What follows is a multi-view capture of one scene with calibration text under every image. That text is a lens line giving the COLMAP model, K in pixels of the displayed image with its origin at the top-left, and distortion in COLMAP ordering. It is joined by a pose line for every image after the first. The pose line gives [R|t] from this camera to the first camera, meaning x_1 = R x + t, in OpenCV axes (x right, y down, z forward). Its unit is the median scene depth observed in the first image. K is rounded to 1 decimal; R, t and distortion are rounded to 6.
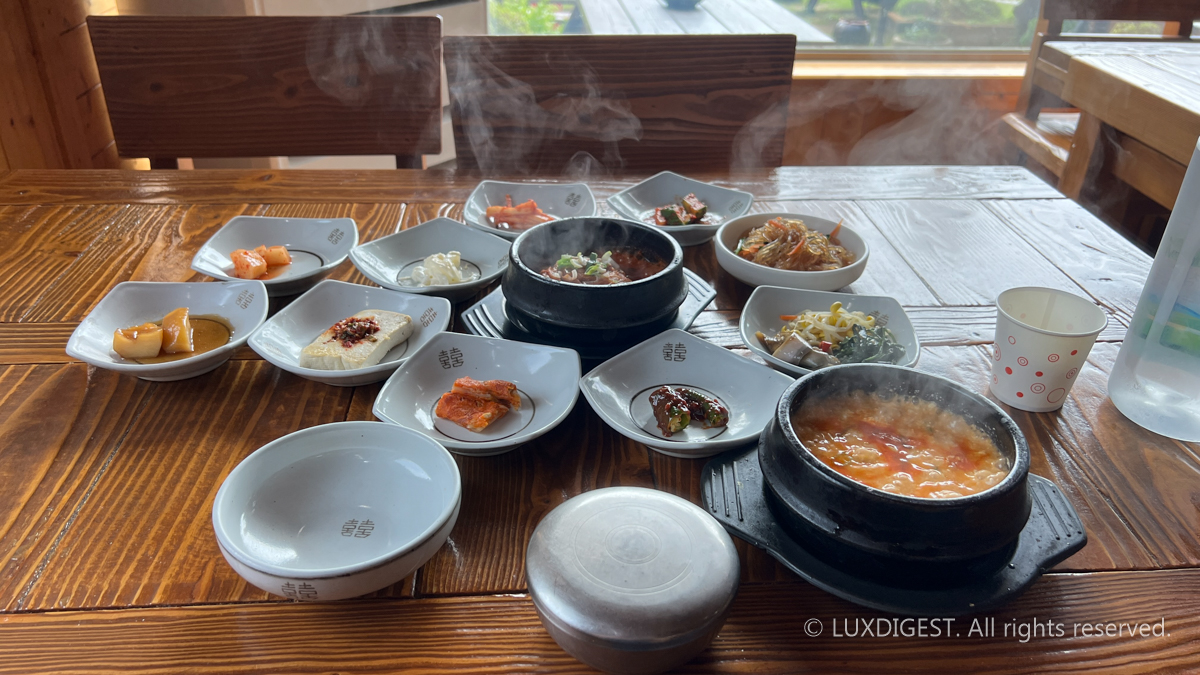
lens RADIAL K [[913.5, 0, 600.0], [0, 913.5, 337.5], [0, 0, 1]] dist [0.046486, -0.064210]
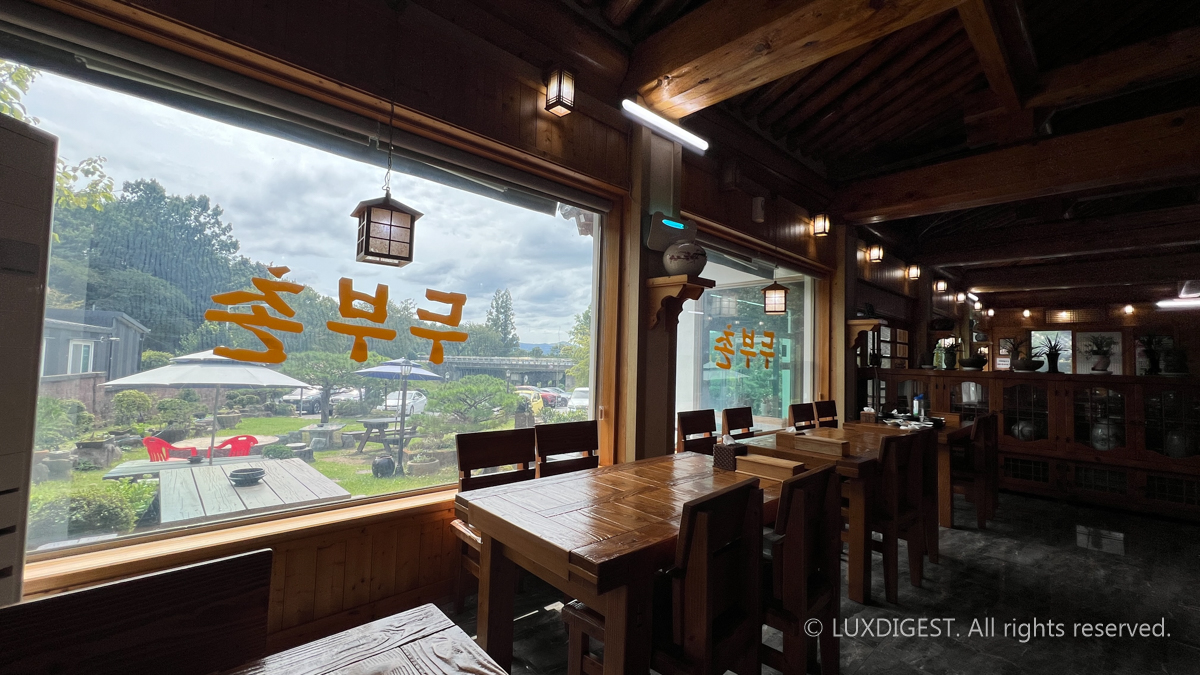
lens RADIAL K [[478.1, 0, 600.0], [0, 478.1, 337.5], [0, 0, 1]] dist [-0.001622, -0.000059]
pose [[0.788197, 0.025187, 0.614908, 0.253084], [0.297475, 0.859092, -0.416496, -0.243821], [-0.538753, 0.511201, 0.669641, 0.006917]]
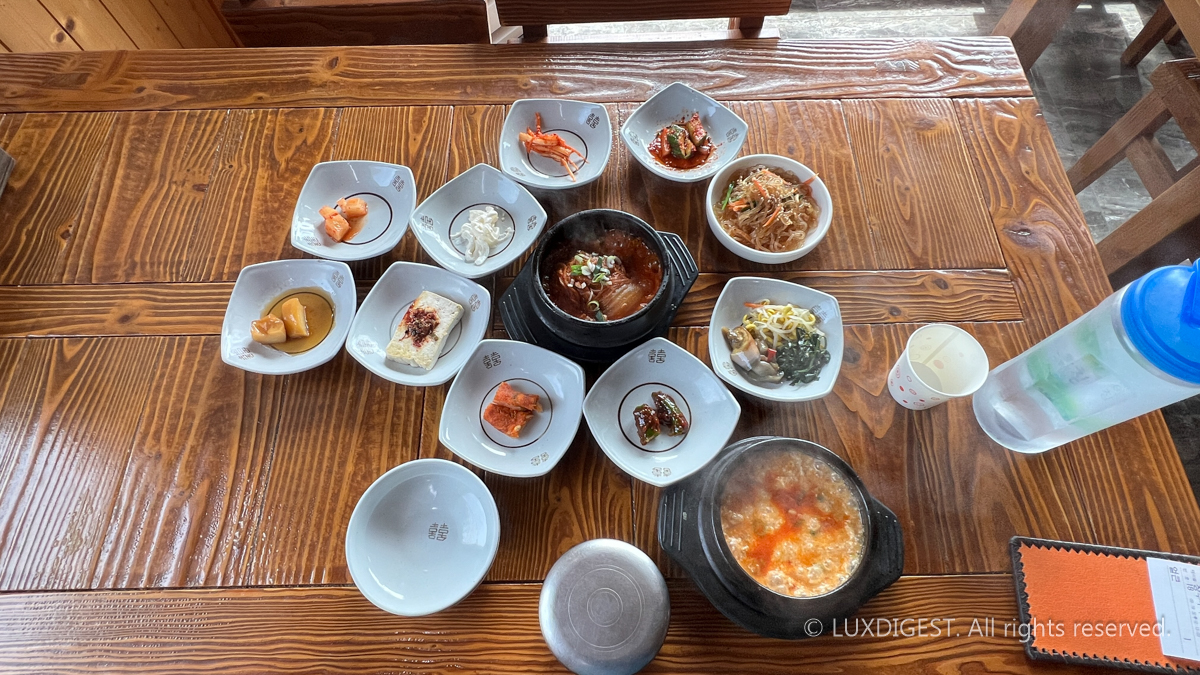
lens RADIAL K [[631.2, 0, 600.0], [0, 631.2, 337.5], [0, 0, 1]] dist [-0.001904, -0.000378]
pose [[0.997931, 0.042173, -0.048525, 0.042069], [-0.005783, 0.810600, 0.585572, -0.548507], [0.064030, -0.584080, 0.809166, 0.257789]]
